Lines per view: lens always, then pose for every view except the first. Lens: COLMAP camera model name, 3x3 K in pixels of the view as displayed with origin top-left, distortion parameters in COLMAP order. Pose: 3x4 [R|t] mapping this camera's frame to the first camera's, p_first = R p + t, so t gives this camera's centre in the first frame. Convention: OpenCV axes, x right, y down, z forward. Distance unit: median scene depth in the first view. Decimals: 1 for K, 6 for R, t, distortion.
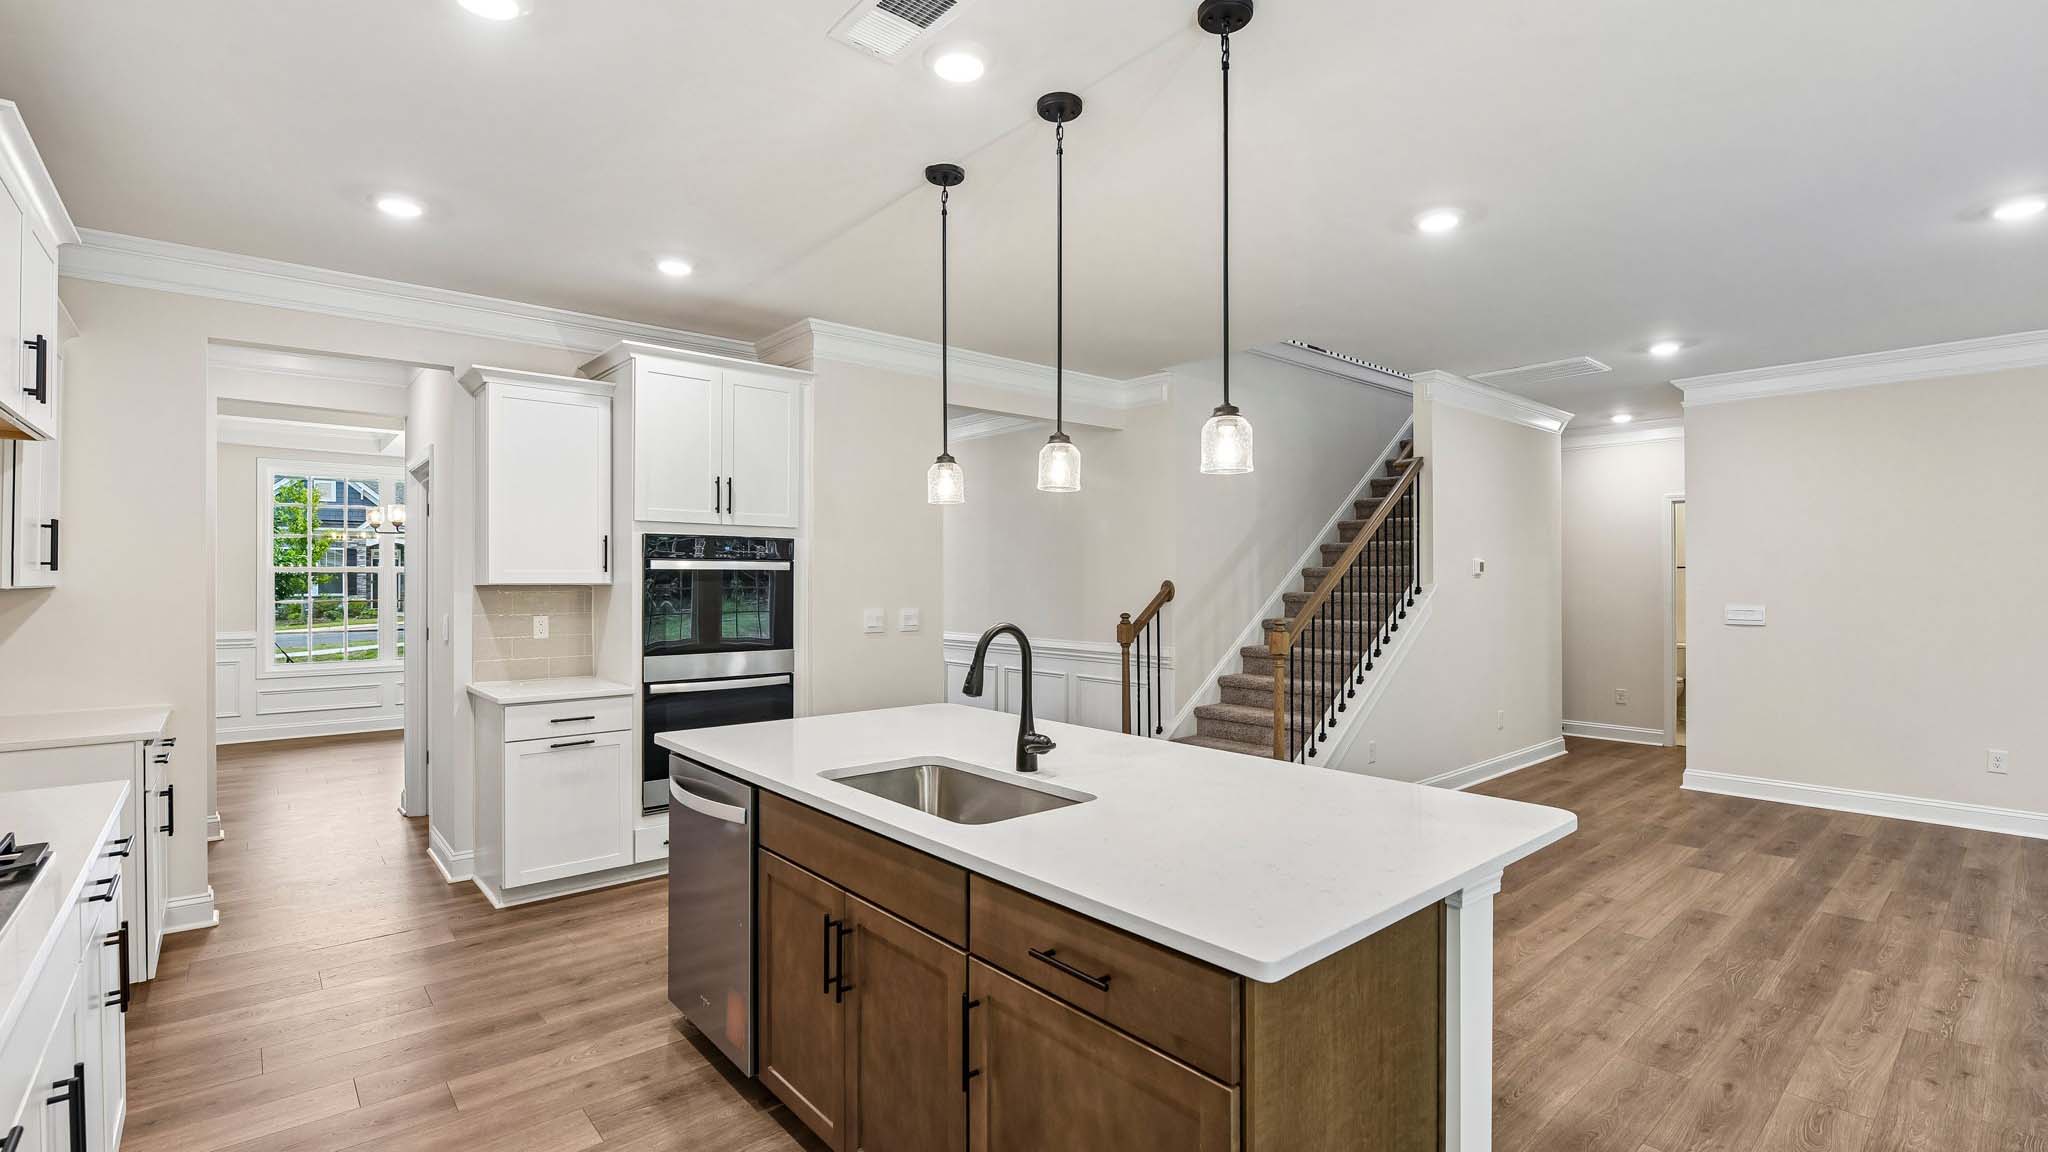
lens RADIAL K [[916.5, 0, 1022.9], [0, 916.5, 574.7], [0, 0, 1]] dist [-0.016077, -0.000101]
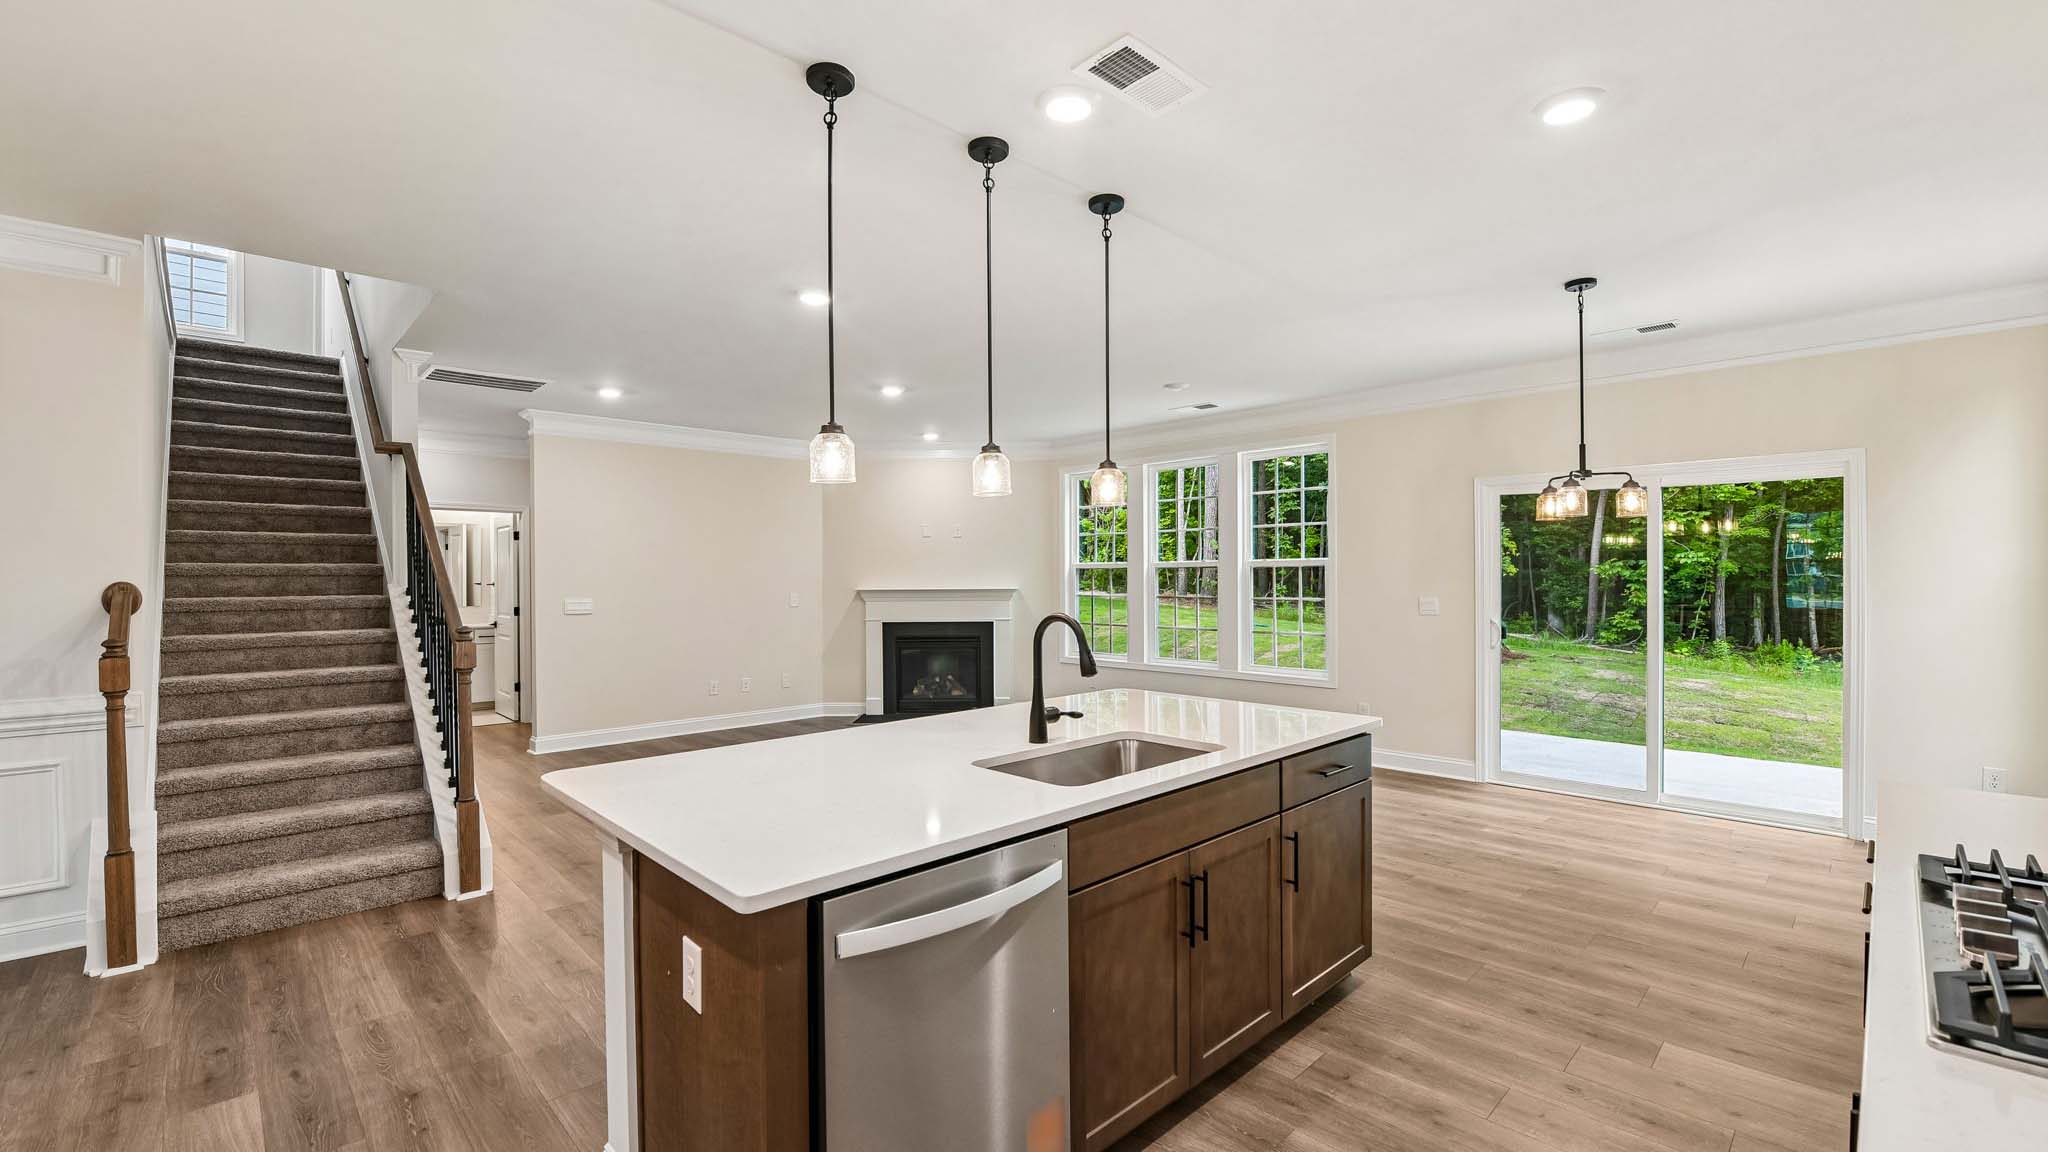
lens RADIAL K [[856.0, 0, 1024.0], [0, 856.0, 576.0], [0, 0, 1]] dist [-0.013278, -0.000141]
pose [[-0.057190, -0.001518, 0.998362, -0.643647], [0.001531, 0.999998, 0.001608, 0.002028], [-0.998362, 0.001620, -0.057187, 0.654380]]
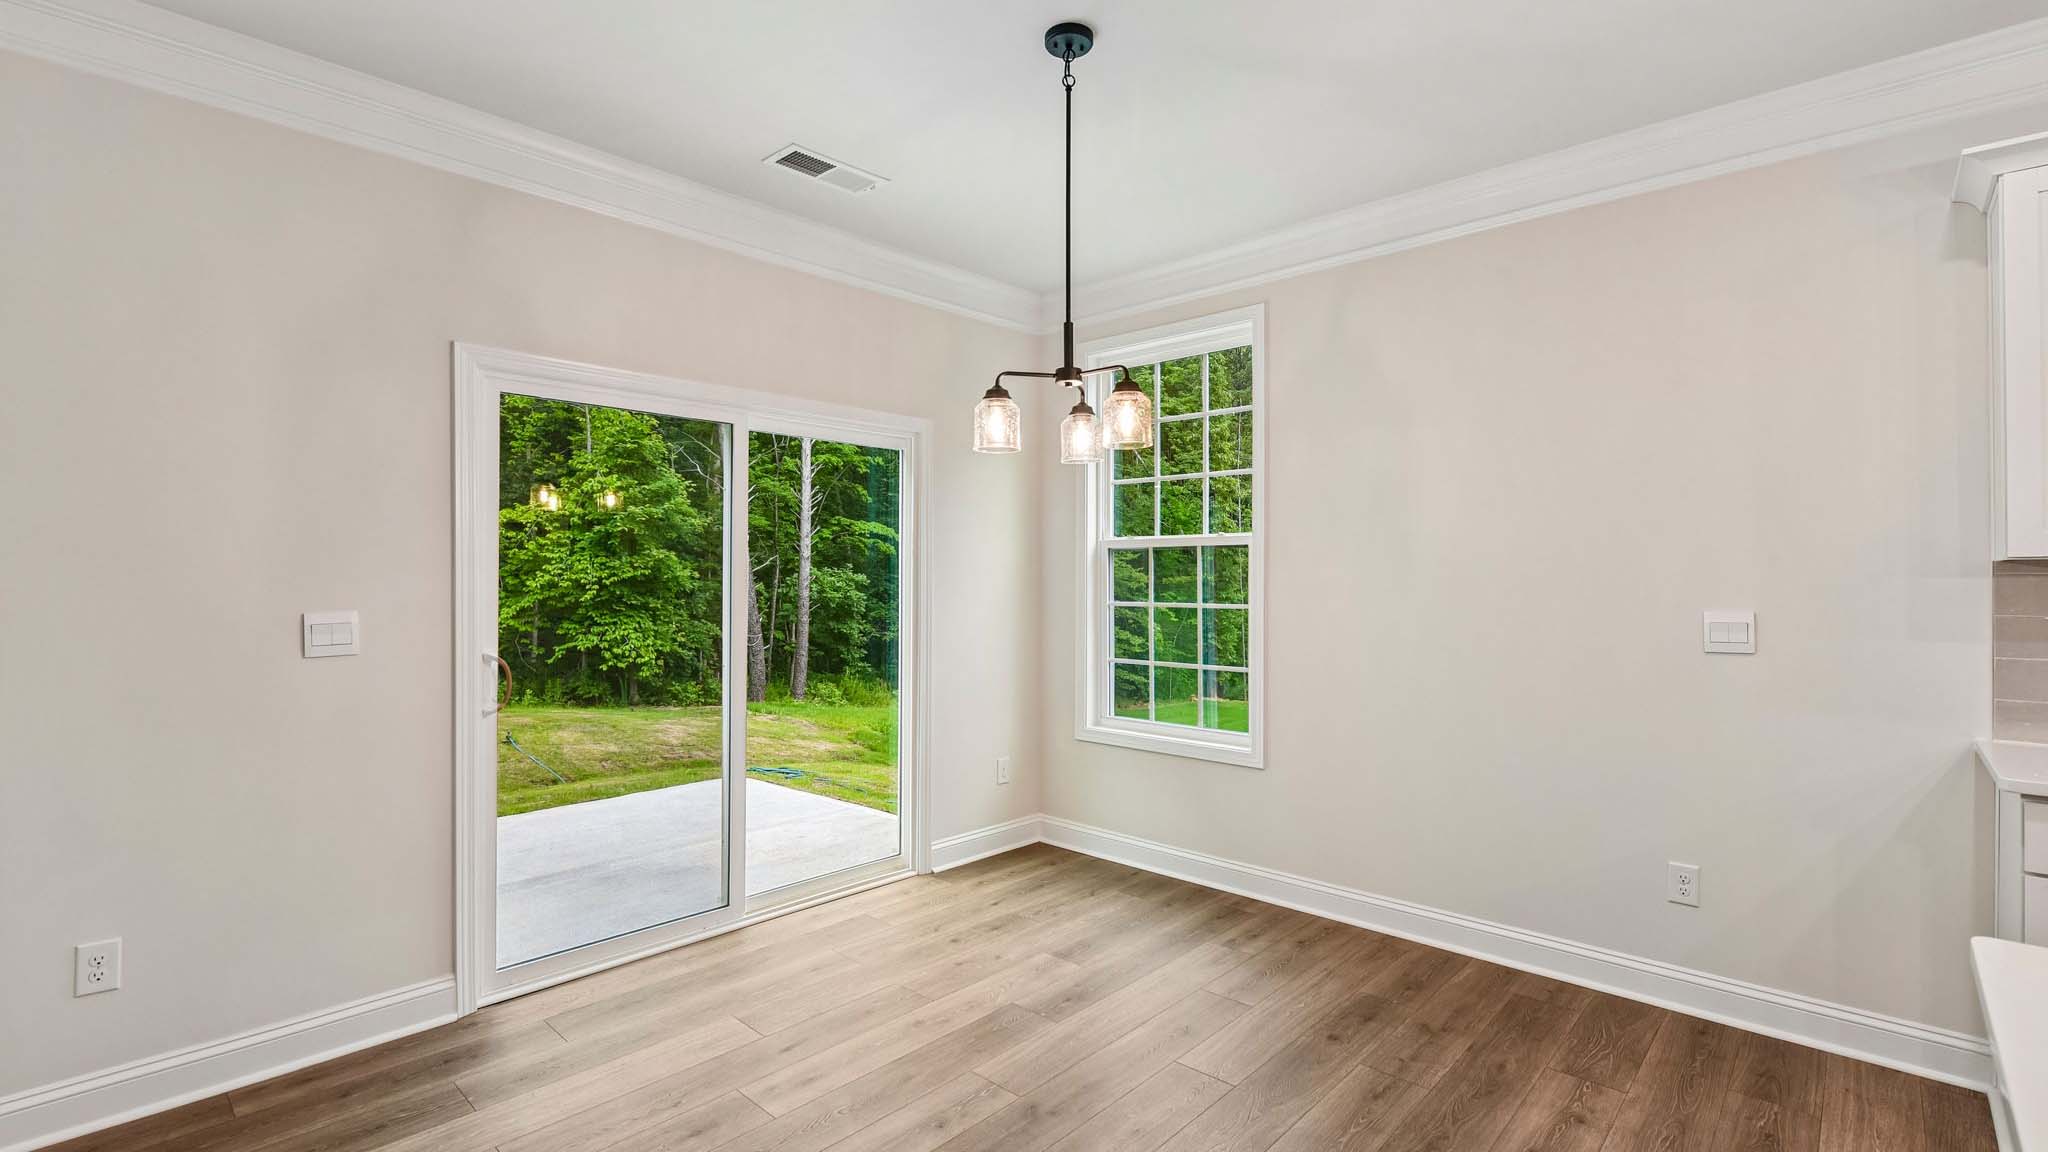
lens RADIAL K [[916.5, 0, 1022.9], [0, 916.5, 574.7], [0, 0, 1]] dist [-0.016077, -0.000101]
pose [[-0.994845, -0.001734, -0.101390, 0.398654], [-0.001013, 0.999974, -0.007163, 0.021232], [0.101400, -0.007024, -0.994821, 0.541282]]
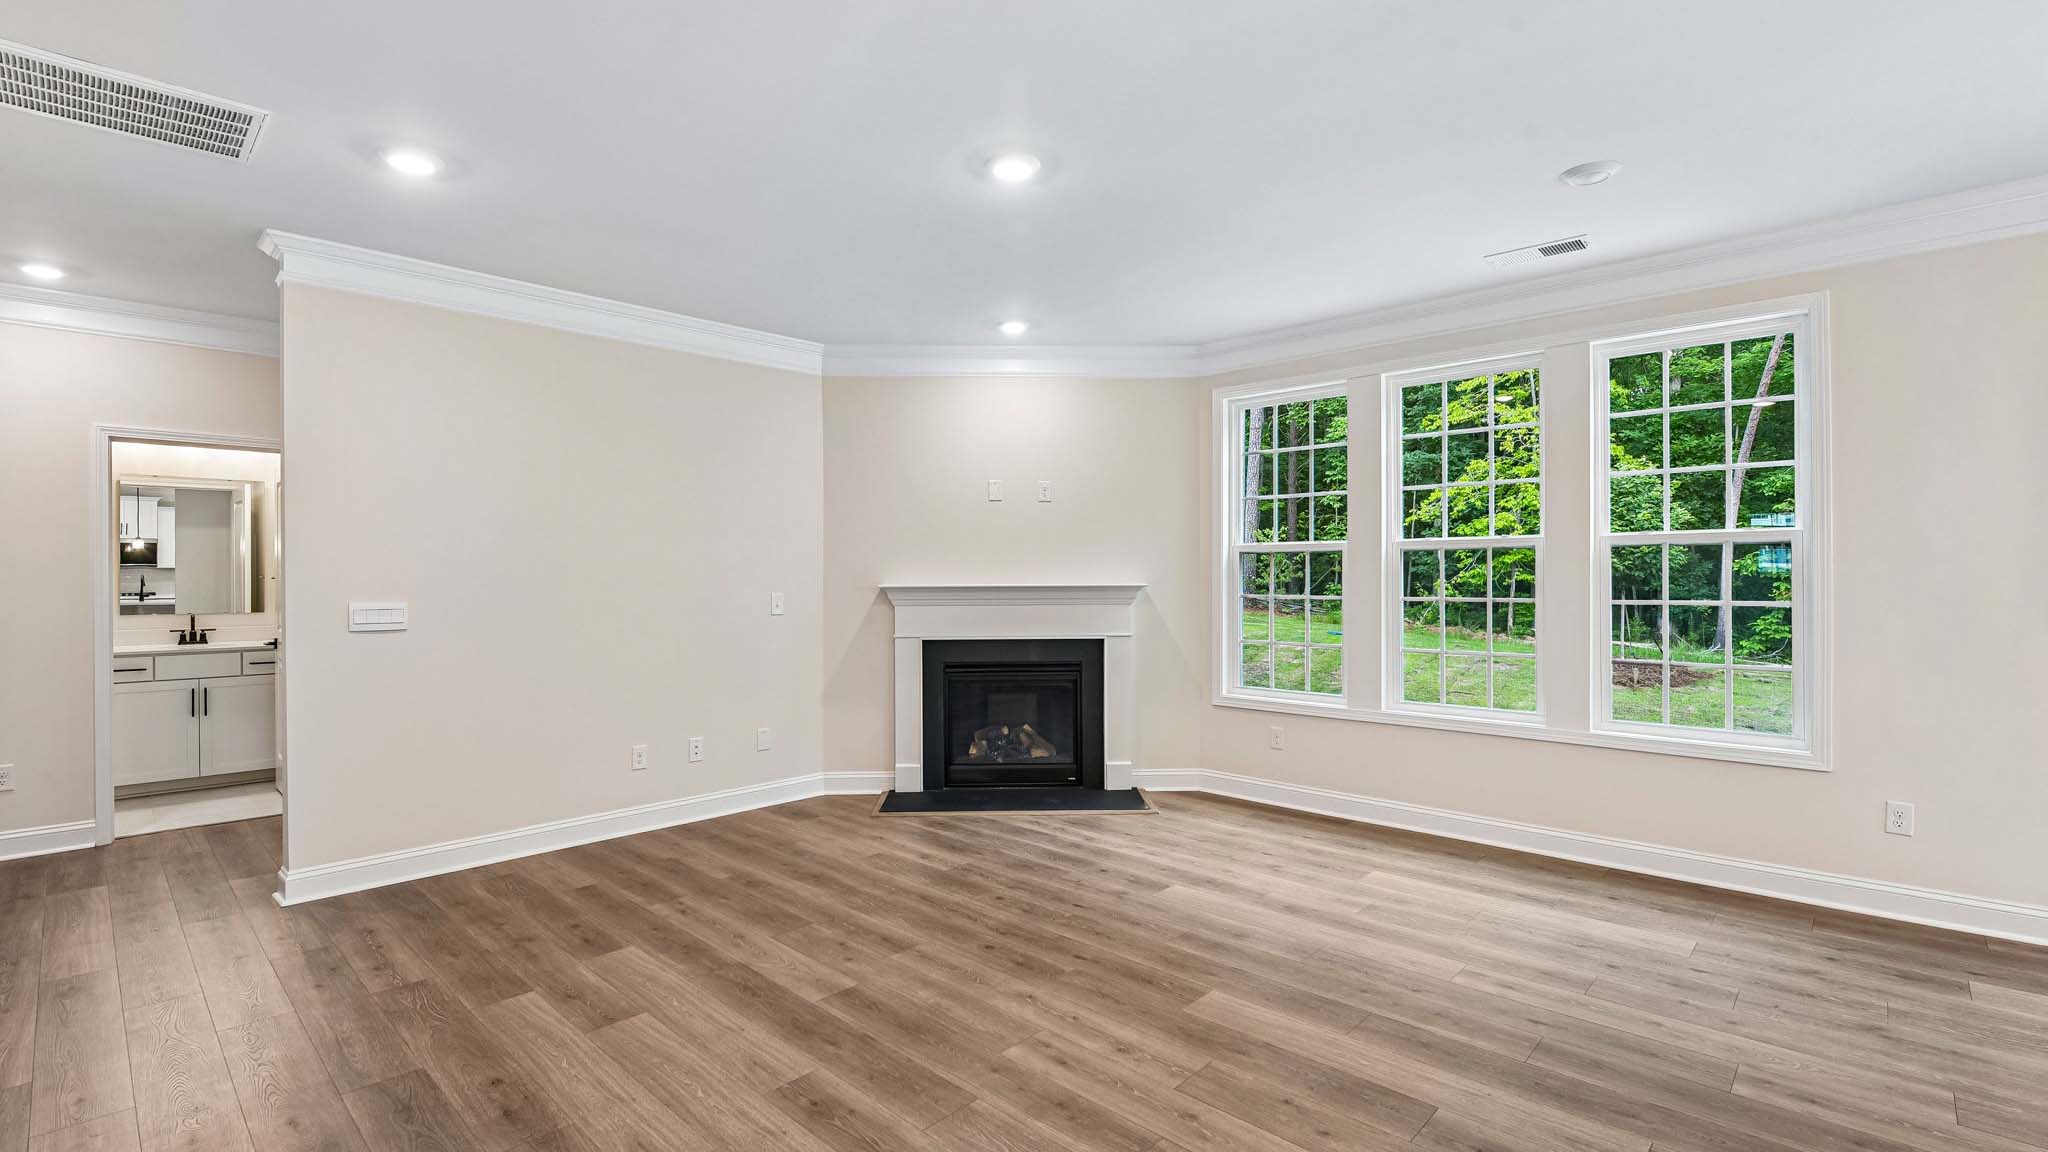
lens RADIAL K [[916.5, 0, 1022.9], [0, 916.5, 574.7], [0, 0, 1]] dist [-0.016077, -0.000101]
pose [[-0.095969, -0.001449, 0.995383, 0.113335], [-0.000223, 0.999999, 0.001434, 0.019249], [-0.995384, -0.000084, -0.095970, 0.868461]]
